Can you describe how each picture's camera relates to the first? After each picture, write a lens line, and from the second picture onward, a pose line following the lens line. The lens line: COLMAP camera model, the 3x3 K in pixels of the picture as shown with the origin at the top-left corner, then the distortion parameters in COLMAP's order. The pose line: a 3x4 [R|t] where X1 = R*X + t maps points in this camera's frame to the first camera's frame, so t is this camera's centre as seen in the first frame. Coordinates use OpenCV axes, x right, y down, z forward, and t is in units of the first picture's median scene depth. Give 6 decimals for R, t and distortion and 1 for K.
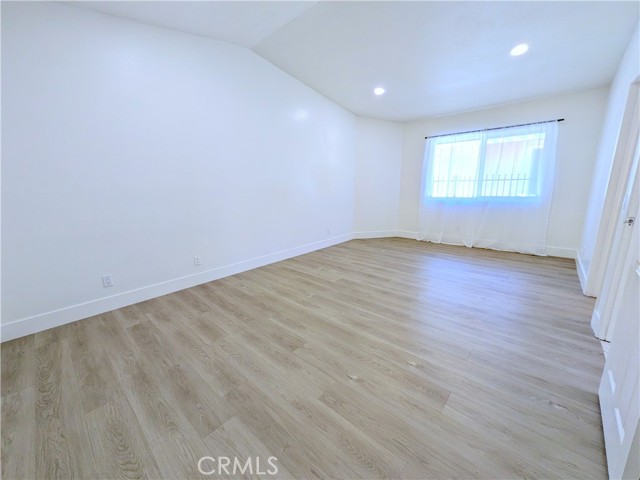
lens RADIAL K [[253.9, 0, 320.0], [0, 253.9, 240.0], [0, 0, 1]] dist [0.000362, 0.000040]
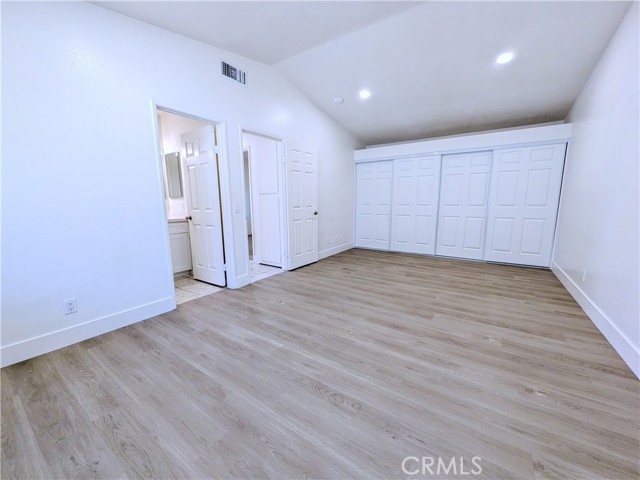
lens RADIAL K [[253.9, 0, 320.0], [0, 253.9, 240.0], [0, 0, 1]] dist [0.000362, 0.000040]
pose [[-0.990334, 0.048750, -0.129855, 0.540254], [-0.001649, 0.931994, 0.362469, -0.361282], [0.138695, 0.359179, -0.922905, 1.716962]]
